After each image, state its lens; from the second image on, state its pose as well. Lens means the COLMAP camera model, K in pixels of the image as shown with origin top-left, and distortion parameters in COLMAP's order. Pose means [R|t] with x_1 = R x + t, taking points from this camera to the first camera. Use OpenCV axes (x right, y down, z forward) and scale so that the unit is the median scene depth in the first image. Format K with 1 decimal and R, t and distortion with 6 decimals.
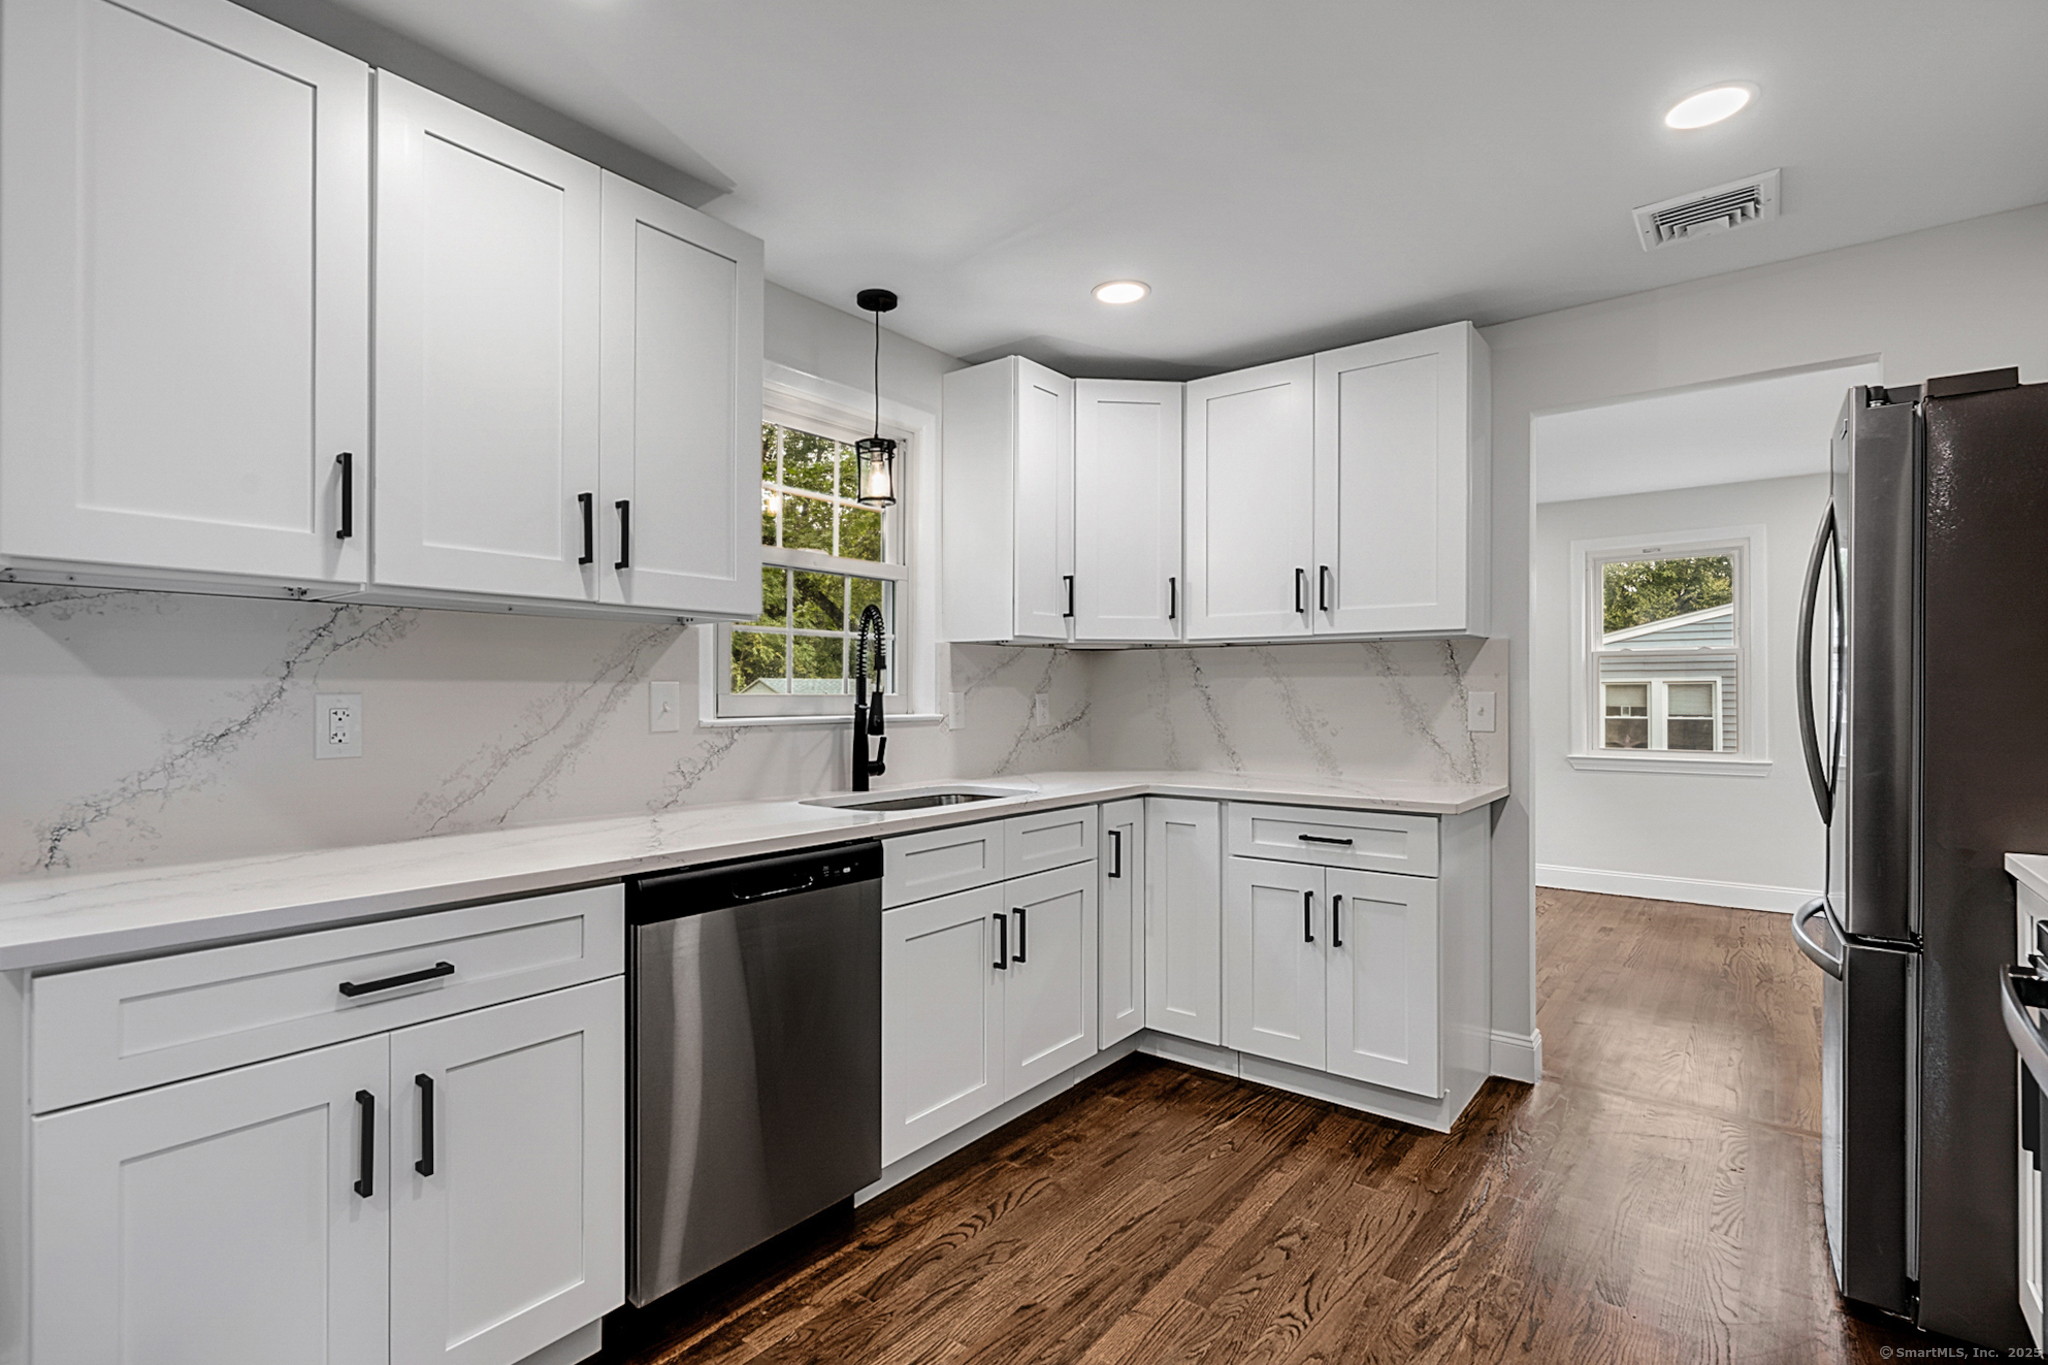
lens RADIAL K [[977.5, 0, 1024.0], [0, 977.5, 682.5], [0, 0, 1]] dist [0.001686, 0.000078]
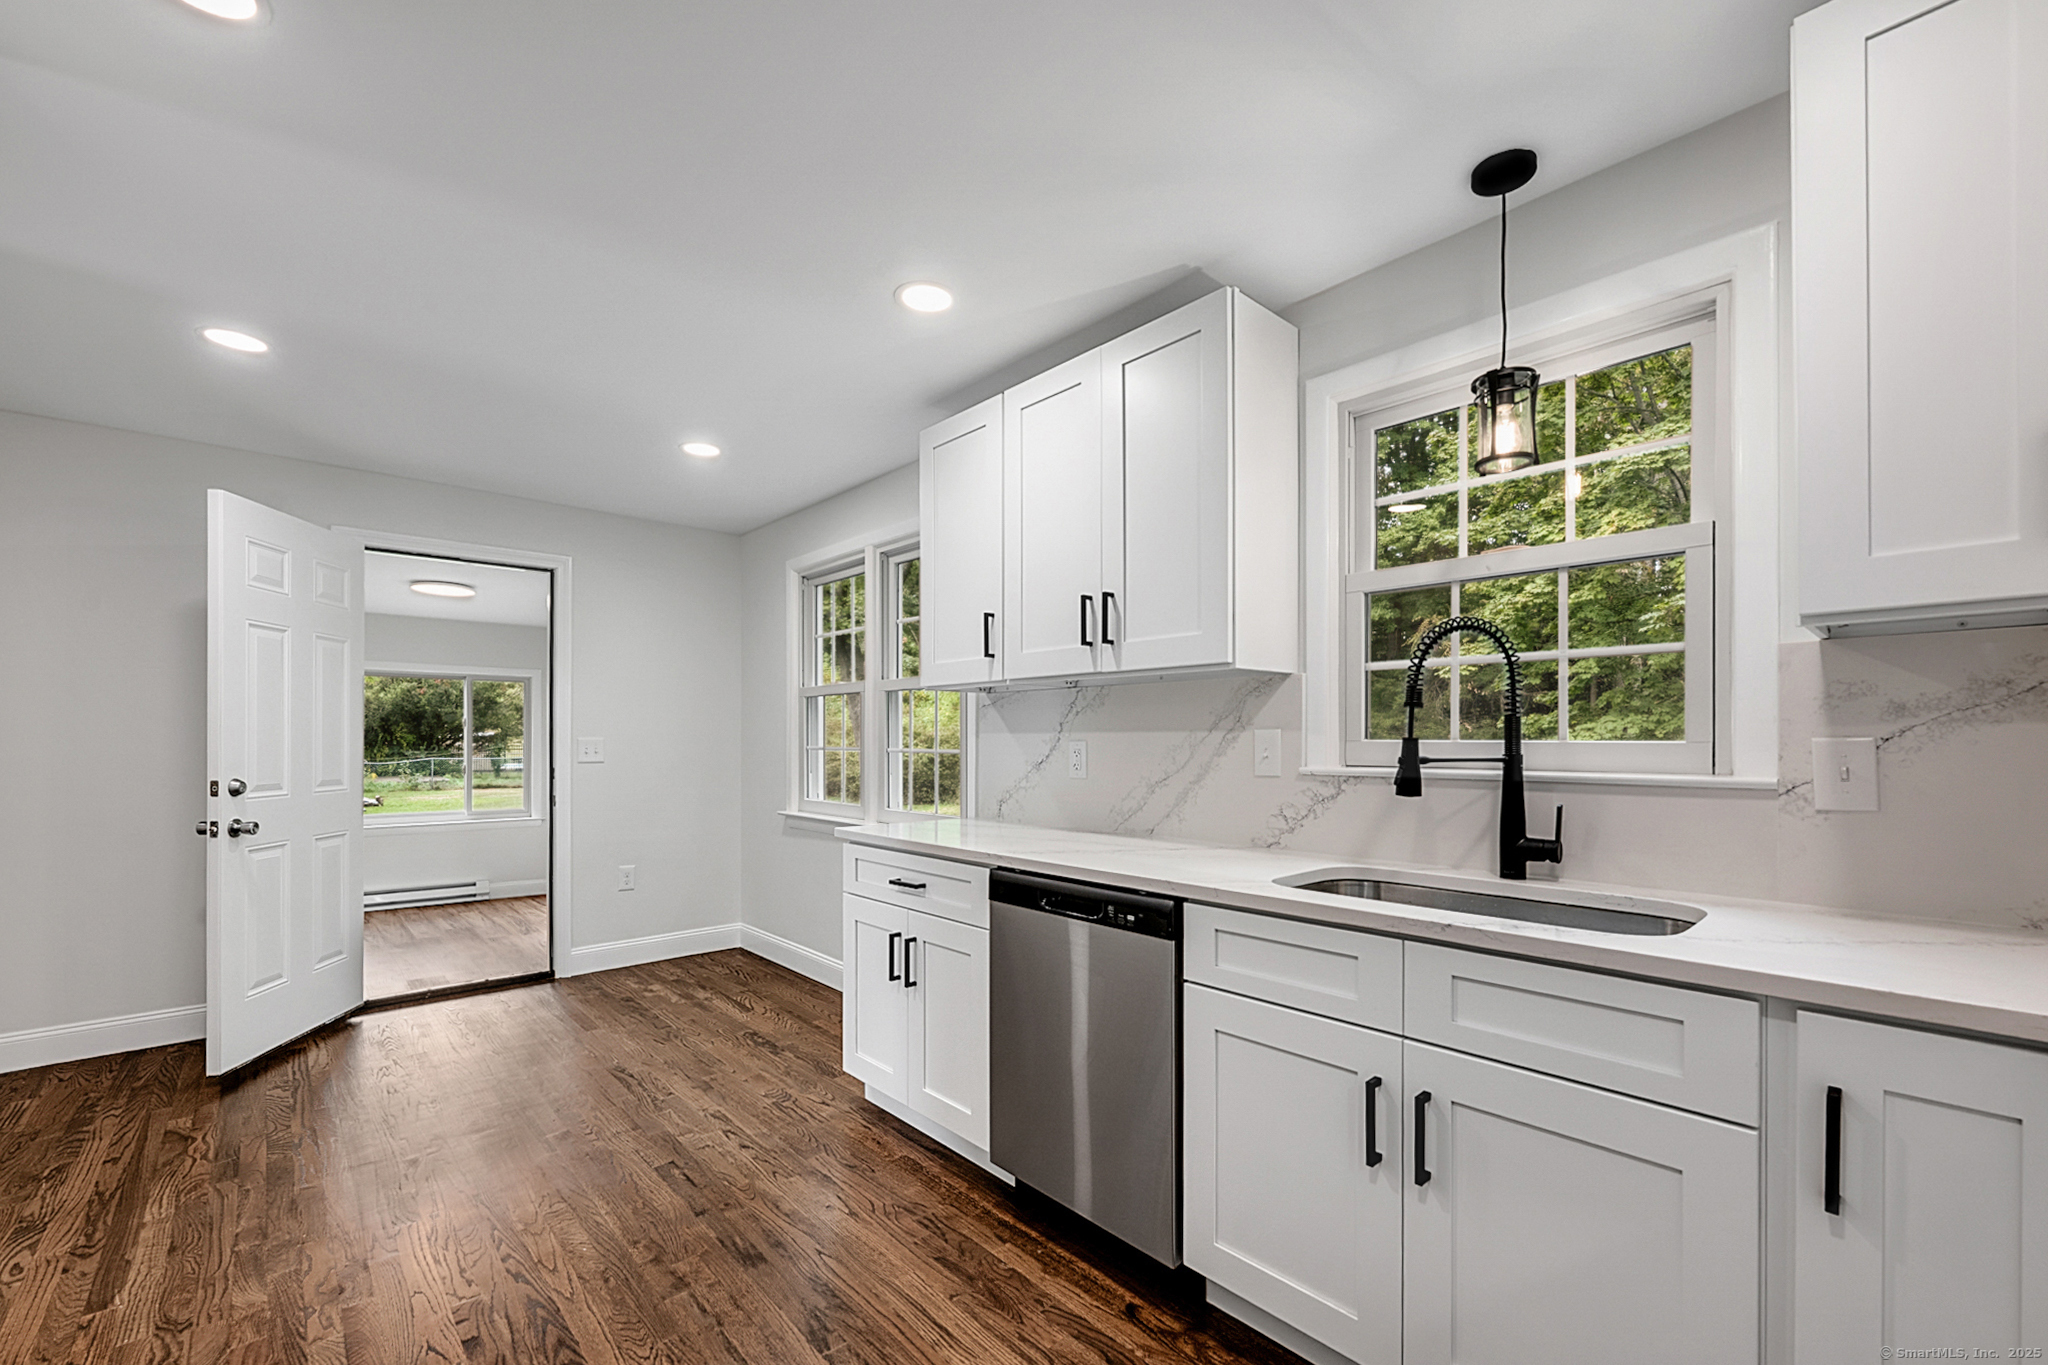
lens RADIAL K [[839.2, 0, 991.6], [0, 839.2, 735.8], [0, 0, 1]] dist [-0.002288, -0.000158]
pose [[-0.203505, -0.005525, -0.979058, 0.638517], [0.013128, 0.999879, -0.008371, 0.010912], [0.978986, -0.014557, -0.203408, 0.966855]]
